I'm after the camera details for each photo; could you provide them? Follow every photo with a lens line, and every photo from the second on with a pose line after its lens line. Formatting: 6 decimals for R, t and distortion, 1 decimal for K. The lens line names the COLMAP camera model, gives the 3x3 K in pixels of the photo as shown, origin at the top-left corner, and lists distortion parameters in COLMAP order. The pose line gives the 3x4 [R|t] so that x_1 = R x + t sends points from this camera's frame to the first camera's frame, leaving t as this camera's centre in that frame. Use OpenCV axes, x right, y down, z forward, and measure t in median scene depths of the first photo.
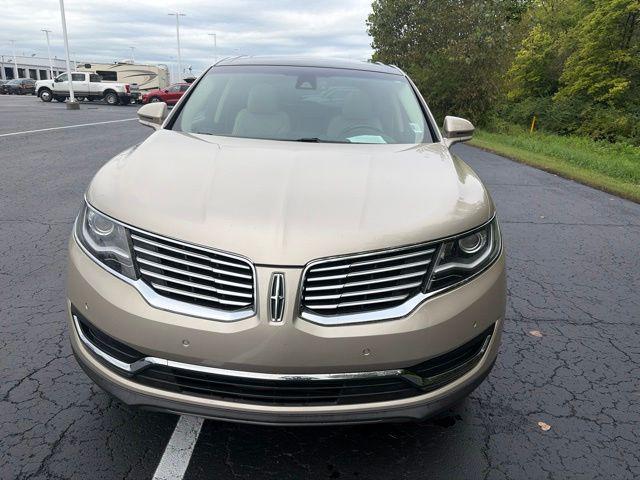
lens RADIAL K [[487.7, 0, 323.9], [0, 487.7, 237.3], [0, 0, 1]] dist [0.040927, -0.035423]
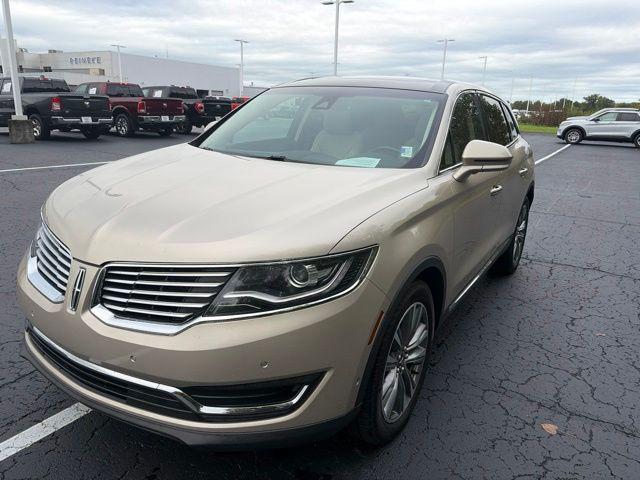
lens RADIAL K [[487.7, 0, 316.8], [0, 487.7, 240.1], [0, 0, 1]] dist [0.040927, -0.035423]
pose [[0.855415, 0.131984, -0.500844, 0.044863], [-0.151546, 0.988449, 0.001647, -0.003570], [0.495276, 0.074492, 0.865536, 0.013932]]
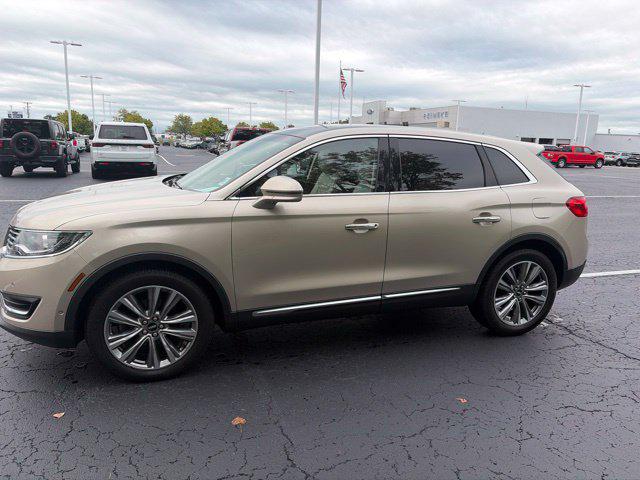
lens RADIAL K [[487.7, 0, 316.3], [0, 487.7, 242.3], [0, 0, 1]] dist [0.040927, -0.035423]
pose [[0.341703, 0.163810, -0.925422, 0.118538], [-0.286067, 0.956096, 0.063612, -0.019299], [0.895212, 0.242996, 0.373561, 0.069322]]
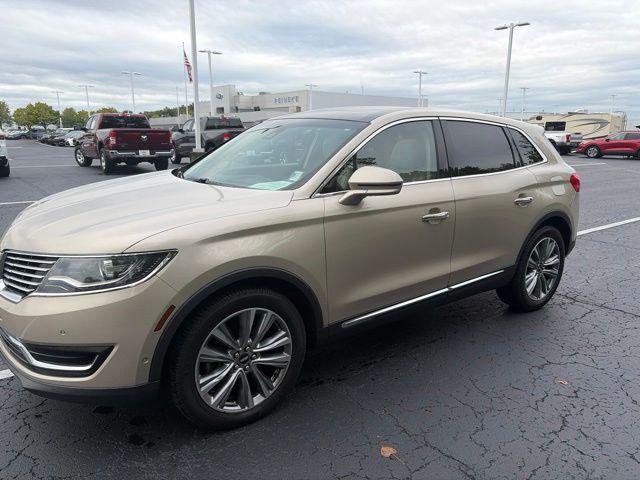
lens RADIAL K [[487.7, 0, 319.4], [0, 487.7, 240.8], [0, 0, 1]] dist [0.040927, -0.035423]
pose [[0.611432, 0.144162, -0.778054, 0.087483], [-0.212927, 0.976972, 0.013690, -0.010376], [0.762111, 0.157298, 0.628048, 0.037991]]
